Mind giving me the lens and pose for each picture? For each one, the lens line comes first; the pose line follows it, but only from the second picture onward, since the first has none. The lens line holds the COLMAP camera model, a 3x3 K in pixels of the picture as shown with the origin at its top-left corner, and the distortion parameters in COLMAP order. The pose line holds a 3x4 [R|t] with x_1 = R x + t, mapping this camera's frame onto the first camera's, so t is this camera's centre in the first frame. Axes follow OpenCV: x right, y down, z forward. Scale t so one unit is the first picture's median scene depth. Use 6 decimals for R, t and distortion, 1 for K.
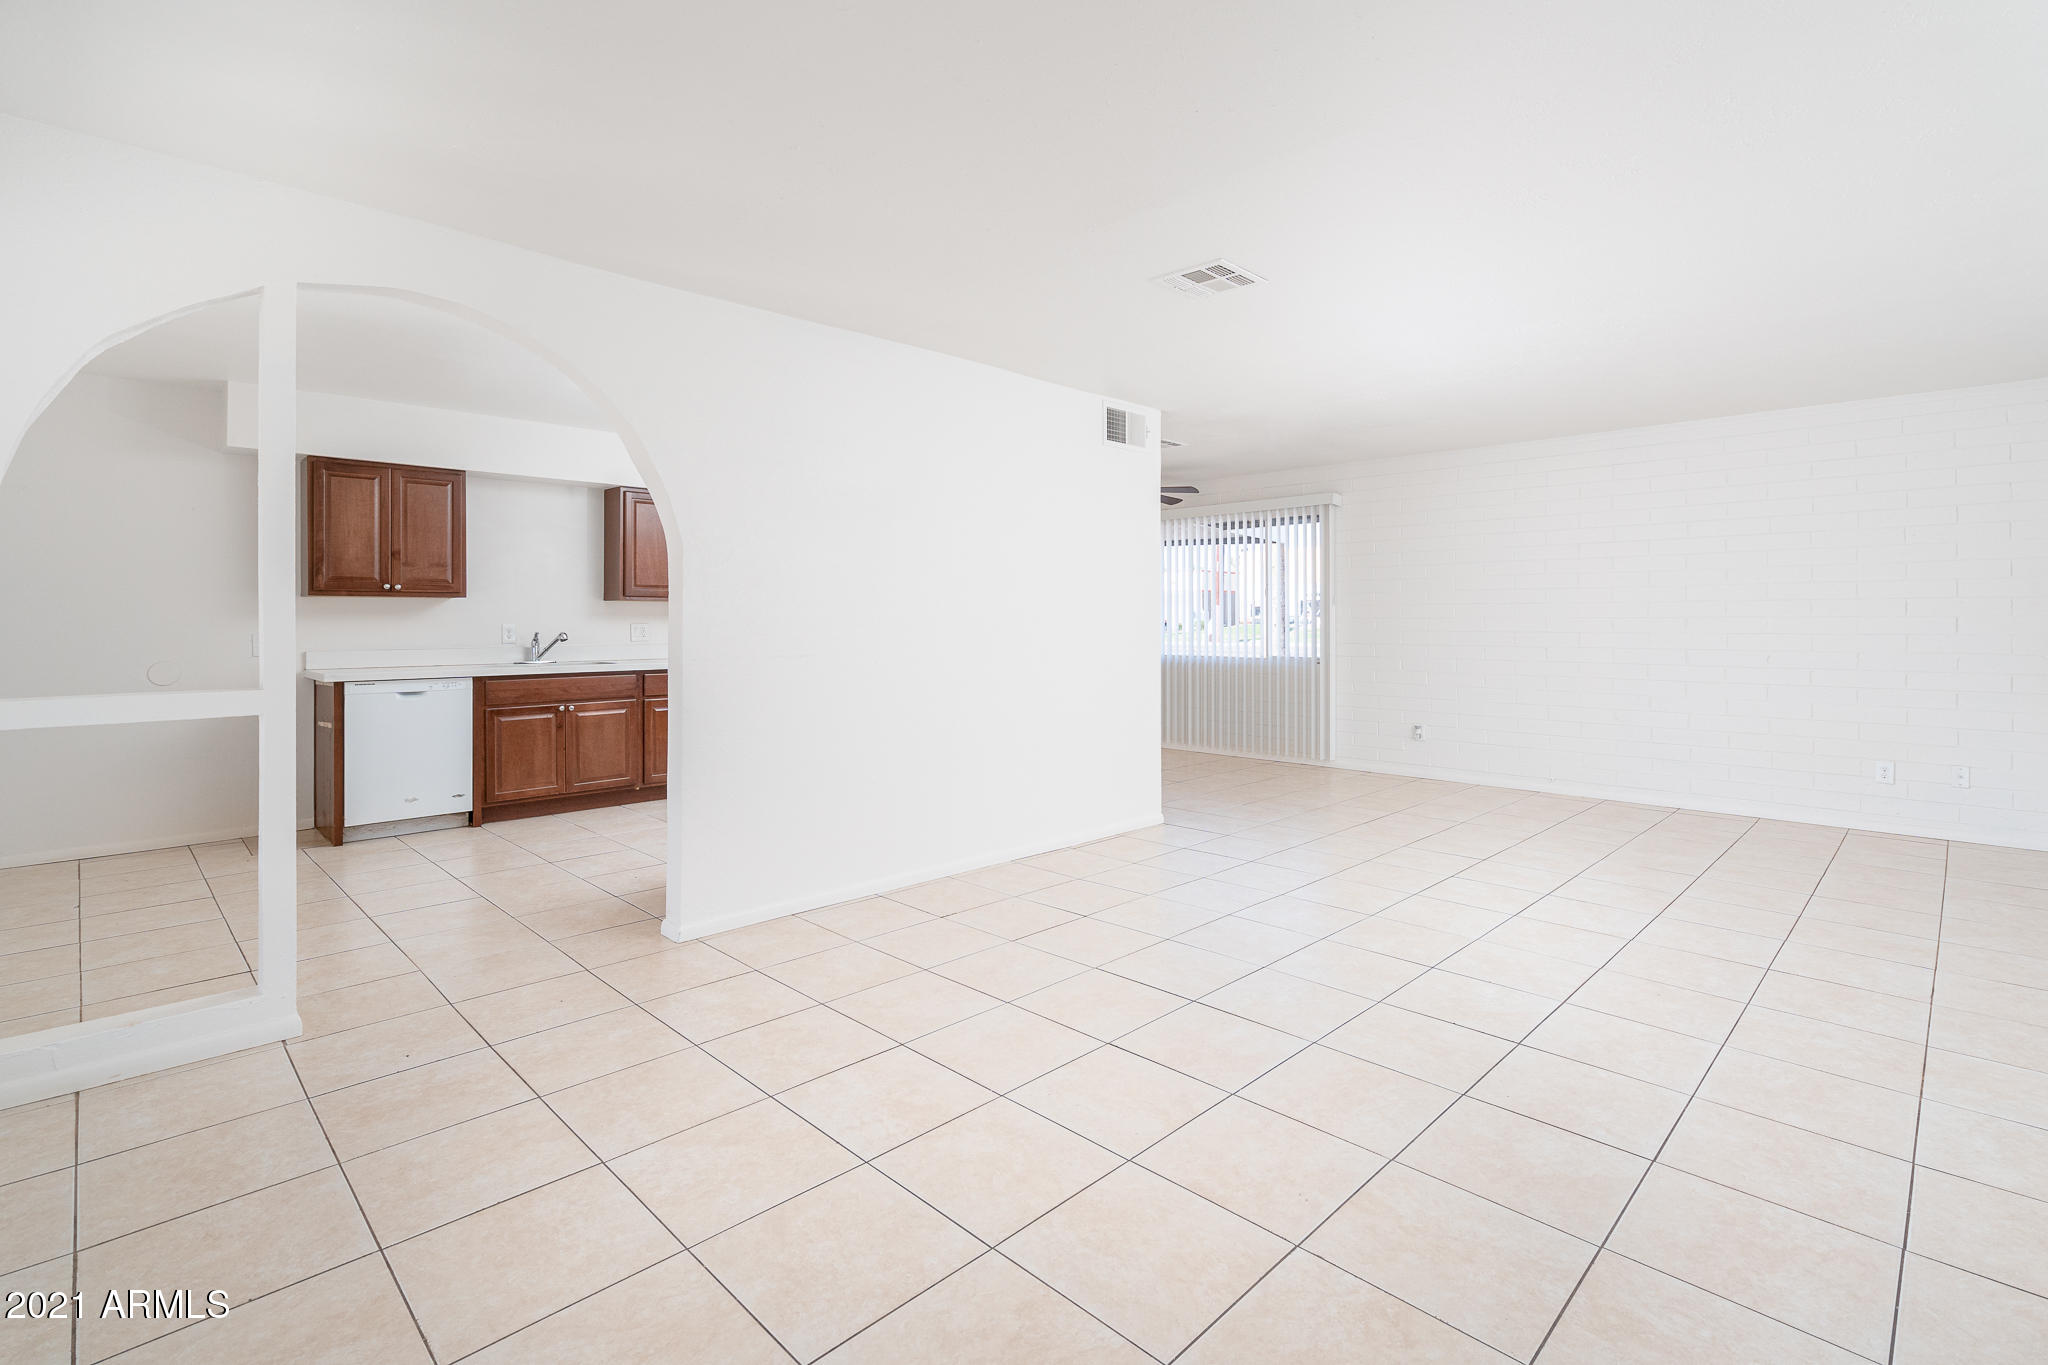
lens RADIAL K [[937.8, 0, 1003.9], [0, 937.8, 611.4], [0, 0, 1]] dist [-0.001736, -0.000547]
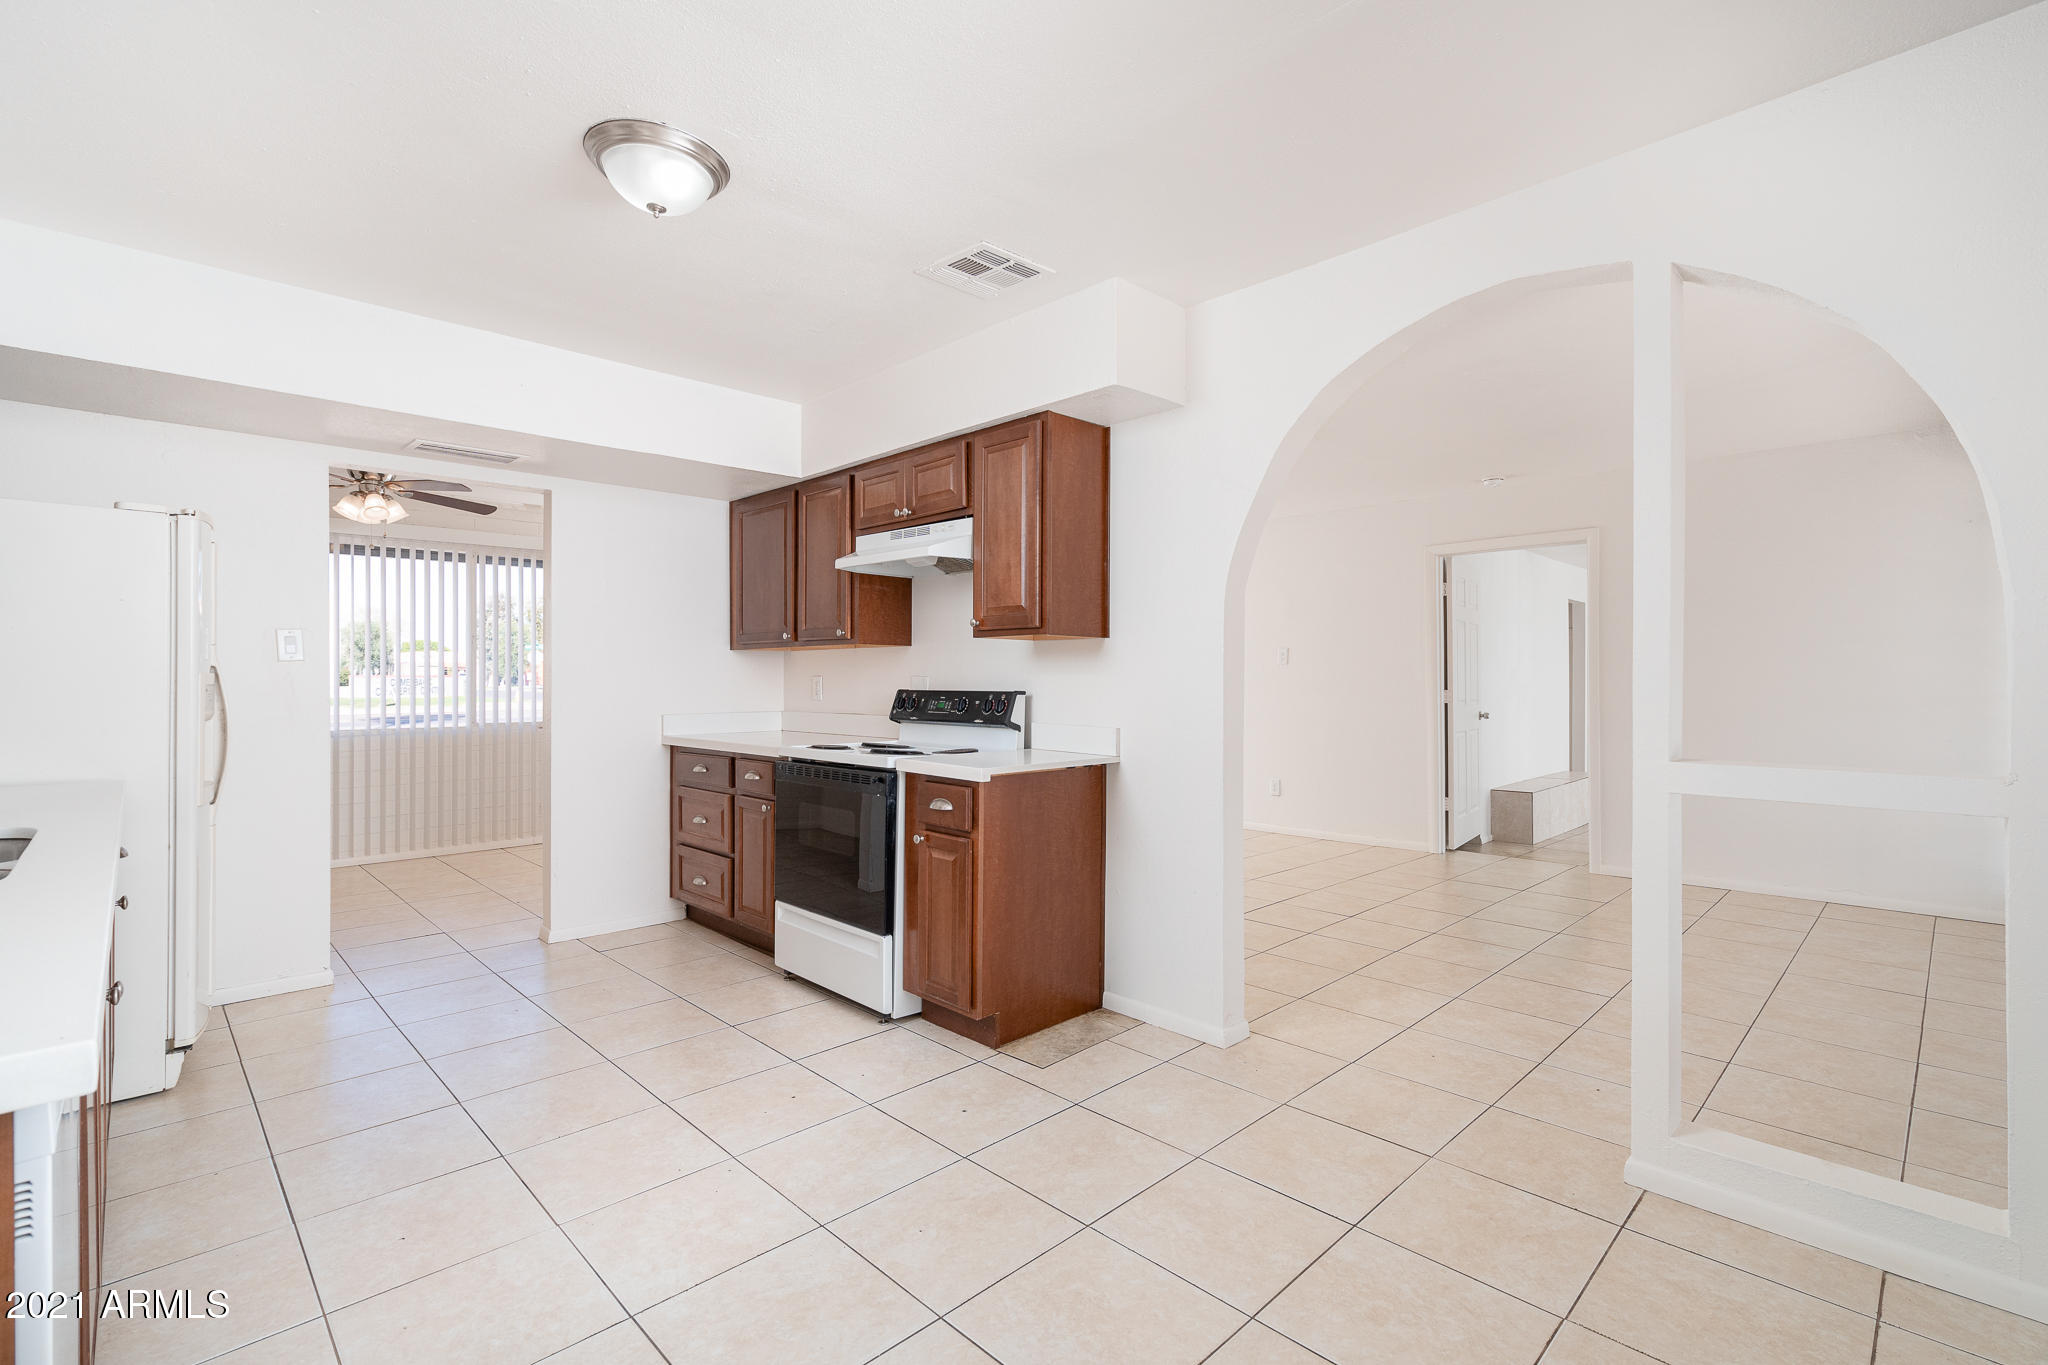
lens RADIAL K [[937.8, 0, 1022.9], [0, 937.8, 677.3], [0, 0, 1]] dist [-0.001736, -0.000547]
pose [[0.002523, -0.006633, 0.999975, -0.553193], [-0.004015, 0.999970, 0.006643, 0.000311], [-0.999989, -0.004032, 0.002496, 0.538049]]
